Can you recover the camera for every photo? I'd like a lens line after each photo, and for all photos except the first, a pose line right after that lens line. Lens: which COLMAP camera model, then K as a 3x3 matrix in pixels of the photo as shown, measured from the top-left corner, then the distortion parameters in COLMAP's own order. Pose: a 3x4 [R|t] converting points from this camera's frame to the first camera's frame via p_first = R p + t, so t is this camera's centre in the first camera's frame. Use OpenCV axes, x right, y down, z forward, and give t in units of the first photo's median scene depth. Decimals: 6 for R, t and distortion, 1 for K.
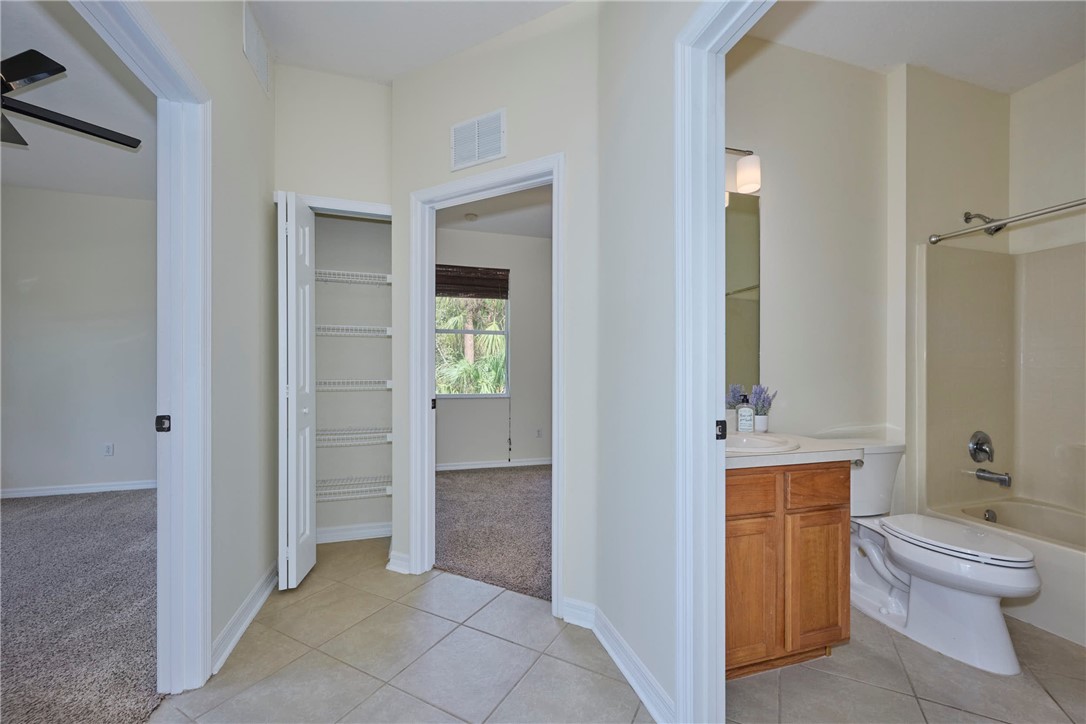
lens RADIAL K [[435.2, 0, 535.2], [0, 435.2, 377.1], [0, 0, 1]] dist [-0.000319, 0.000940]
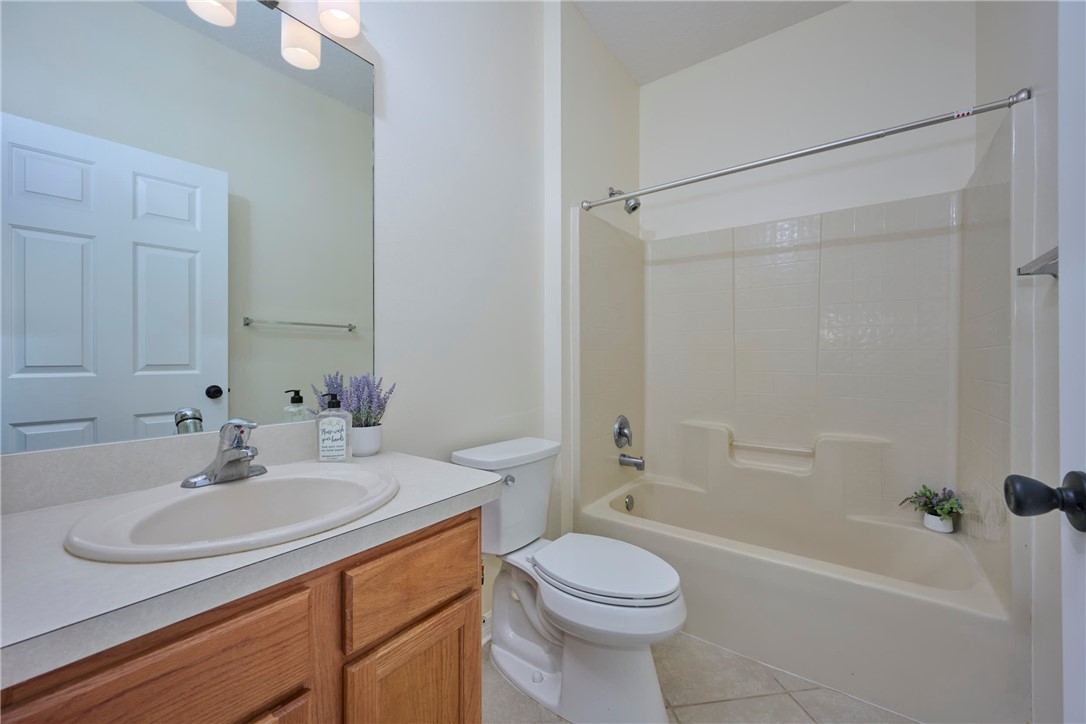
lens RADIAL K [[435.2, 0, 543.3], [0, 435.2, 358.9], [0, 0, 1]] dist [-0.000319, 0.000940]
pose [[0.799370, -0.003881, 0.600826, 0.312866], [0.003301, 0.999992, 0.002066, -0.002699], [-0.600830, 0.000332, 0.799377, 0.342950]]
